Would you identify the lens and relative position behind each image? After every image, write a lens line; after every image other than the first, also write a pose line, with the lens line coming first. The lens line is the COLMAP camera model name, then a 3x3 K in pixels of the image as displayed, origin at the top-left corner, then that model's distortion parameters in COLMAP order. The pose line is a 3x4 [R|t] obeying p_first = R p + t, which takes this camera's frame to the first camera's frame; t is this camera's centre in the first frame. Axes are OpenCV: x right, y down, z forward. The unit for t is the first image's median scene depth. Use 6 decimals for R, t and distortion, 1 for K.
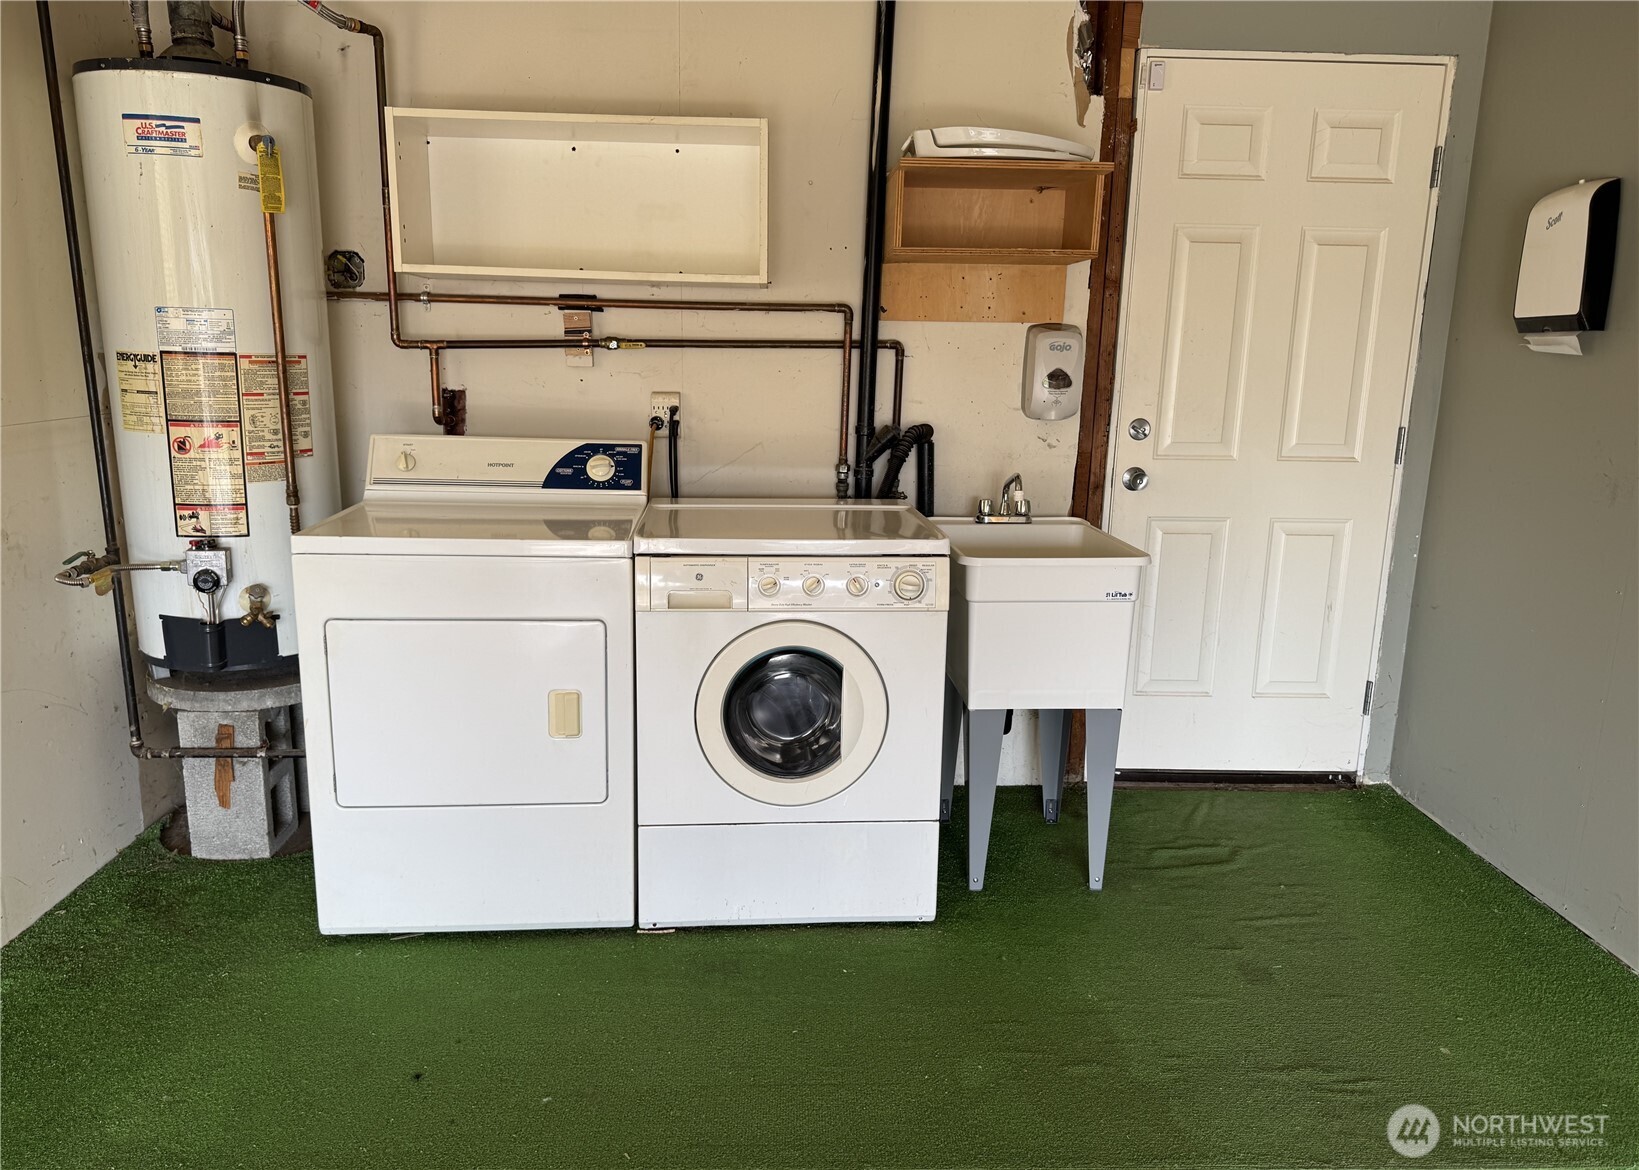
lens RADIAL K [[1187.5, 0, 819.5], [0, 1187.5, 585.0], [0, 0, 1]] dist [0.085873, -0.199127]
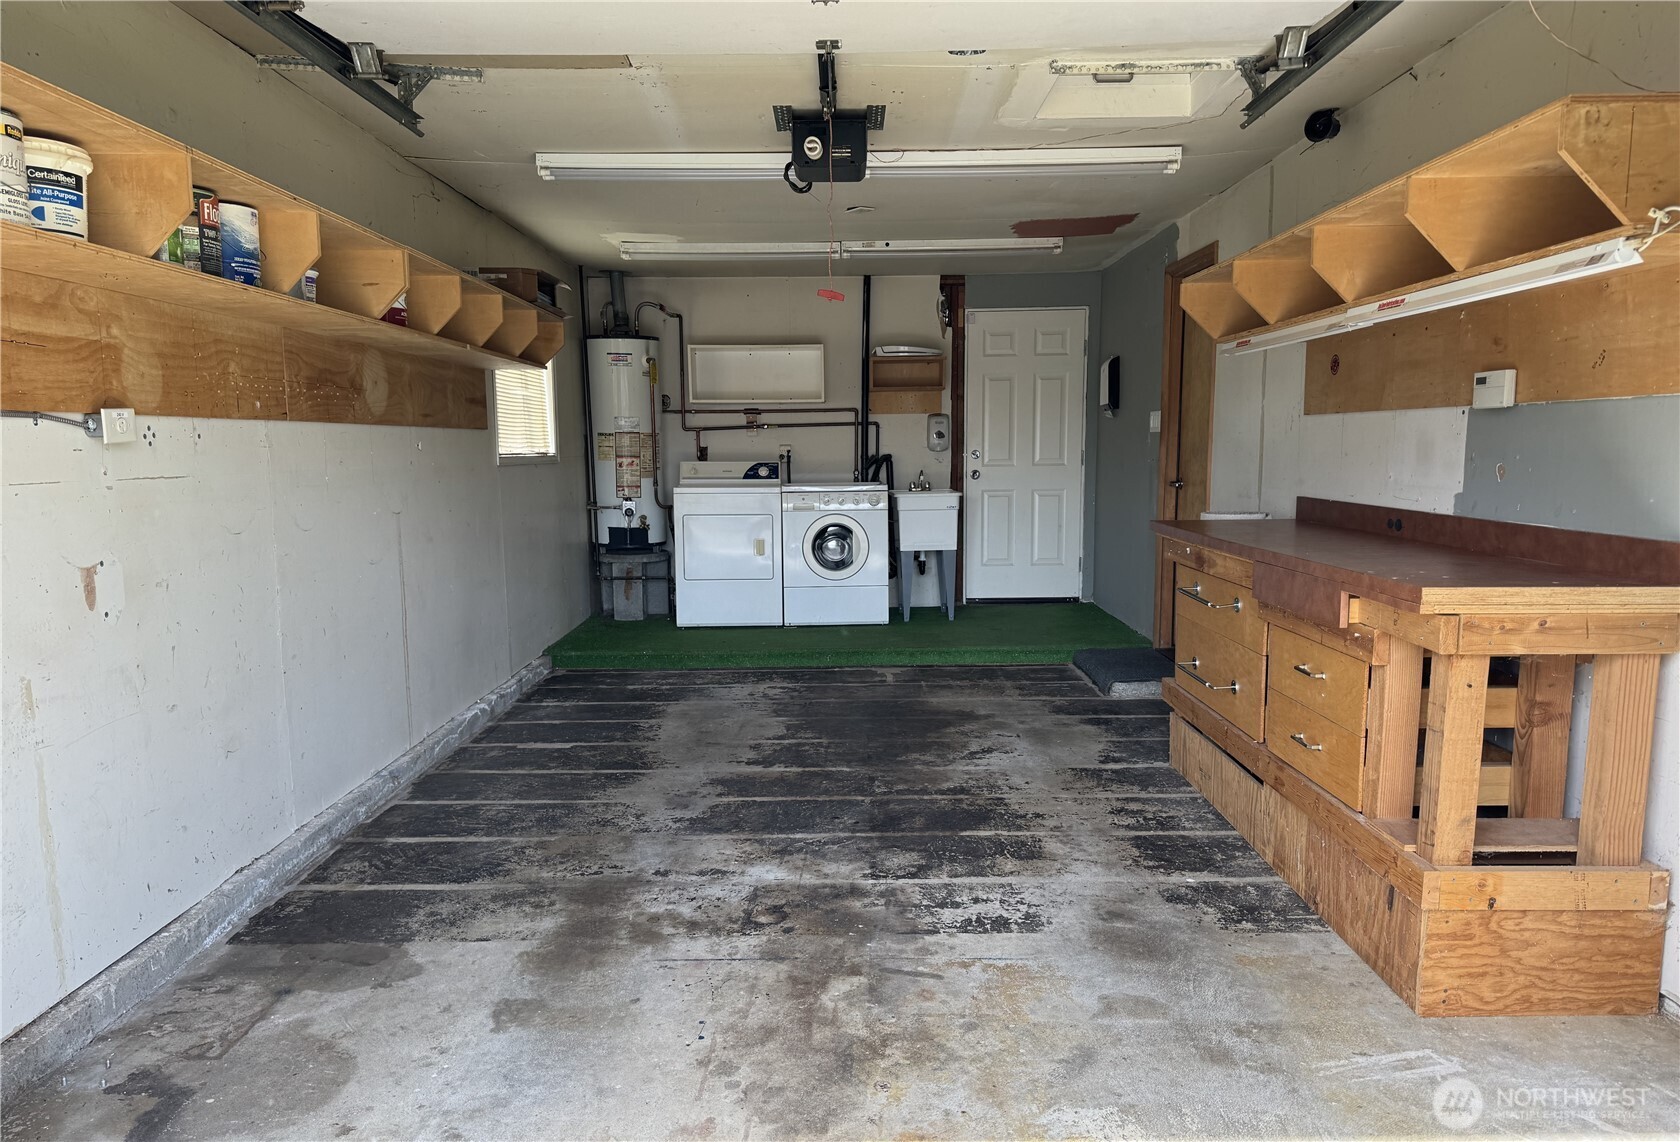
lens RADIAL K [[1122.8, 0, 840.0], [0, 1122.8, 571.0], [0, 0, 1]] dist [0.000098, 0.000070]
pose [[0.998959, -0.027804, -0.036152, 0.070476], [0.024382, 0.995472, -0.091877, 0.350336], [0.038542, 0.090900, 0.995114, -1.440797]]
